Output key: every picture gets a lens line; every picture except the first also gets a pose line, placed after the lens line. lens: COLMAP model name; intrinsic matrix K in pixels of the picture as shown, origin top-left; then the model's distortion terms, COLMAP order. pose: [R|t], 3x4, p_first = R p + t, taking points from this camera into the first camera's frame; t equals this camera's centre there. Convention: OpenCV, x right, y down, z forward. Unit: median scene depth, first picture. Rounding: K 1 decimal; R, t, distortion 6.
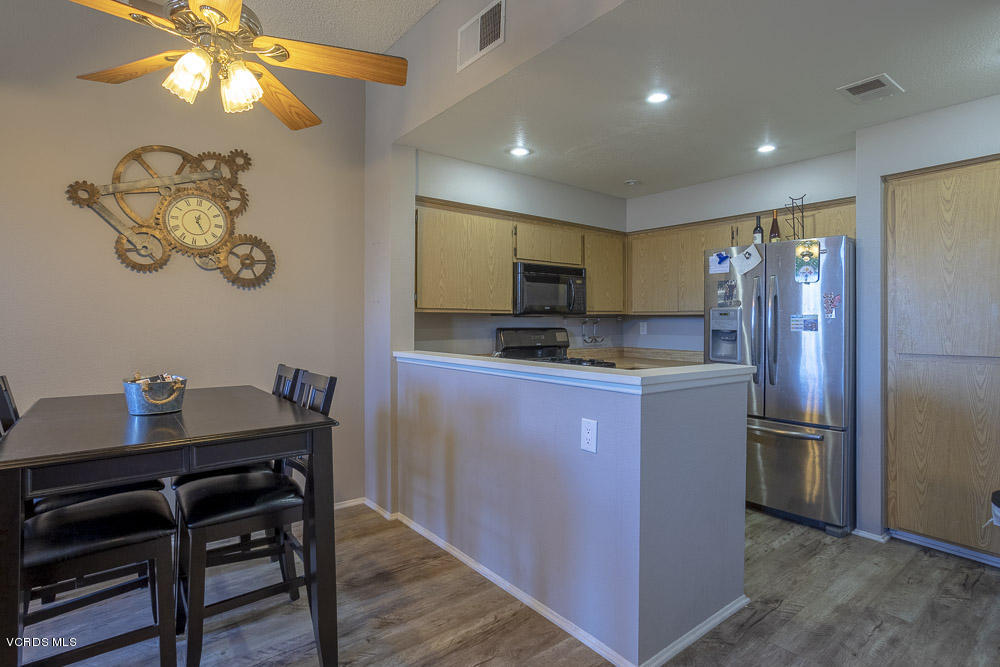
lens RADIAL K [[475.0, 0, 516.5], [0, 475.0, 320.2], [0, 0, 1]] dist [-0.040110, 0.028720]
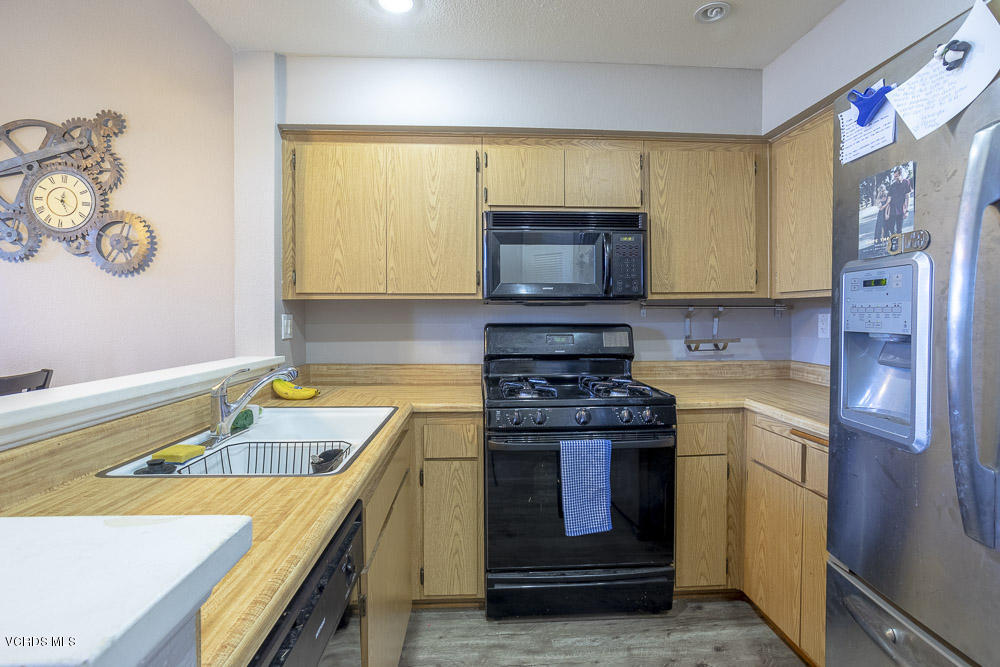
lens RADIAL K [[475.0, 0, 516.5], [0, 475.0, 320.2], [0, 0, 1]] dist [-0.040110, 0.028720]
pose [[0.824925, 0.000332, -0.565242, 0.417799], [0.005229, 0.999953, 0.008218, 0.008326], [0.565218, -0.009735, 0.824884, 0.611003]]
